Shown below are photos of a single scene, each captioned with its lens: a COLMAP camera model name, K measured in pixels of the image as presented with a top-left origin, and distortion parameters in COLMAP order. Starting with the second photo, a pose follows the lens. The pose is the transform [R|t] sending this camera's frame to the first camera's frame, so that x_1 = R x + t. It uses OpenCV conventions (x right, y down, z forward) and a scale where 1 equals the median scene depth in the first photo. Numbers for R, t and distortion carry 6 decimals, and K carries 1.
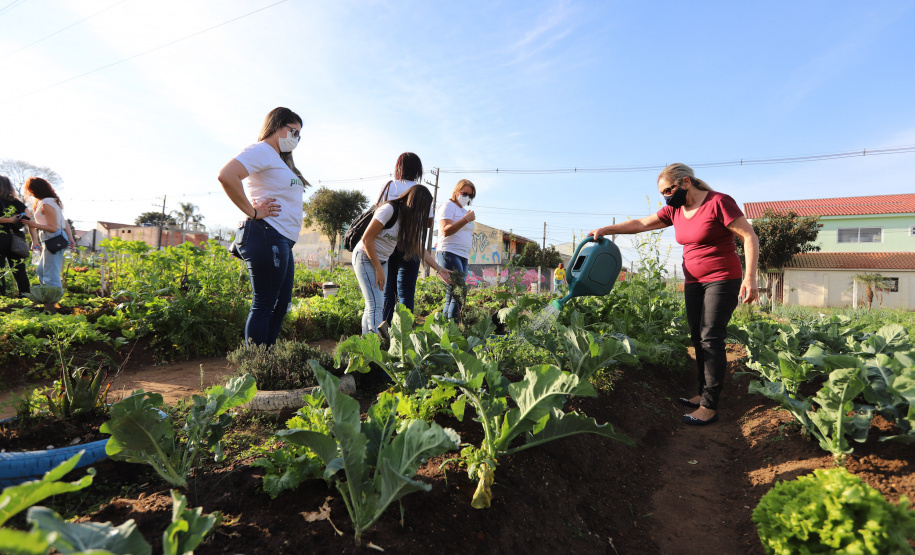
lens RADIAL K [[490.8, 0, 457.5], [0, 490.8, 277.5], [0, 0, 1]] dist [-0.001192, 0.008417]
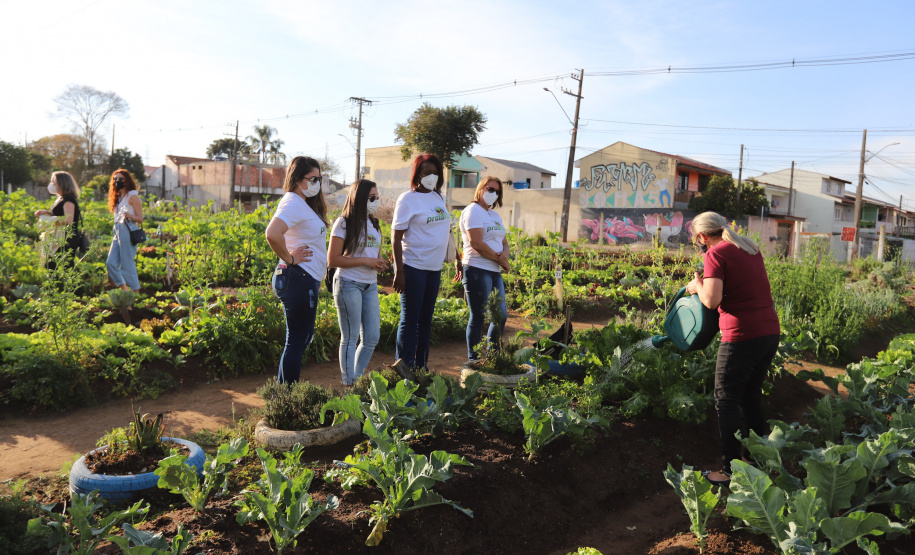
lens RADIAL K [[746.9, 0, 457.7], [0, 746.9, 263.7], [0, 0, 1]] dist [-0.006825, -0.001778]
pose [[0.963922, 0.017229, -0.265626, 0.078077], [0.008813, 0.995290, 0.096537, -0.053448], [0.266039, -0.095395, 0.959231, -0.091447]]
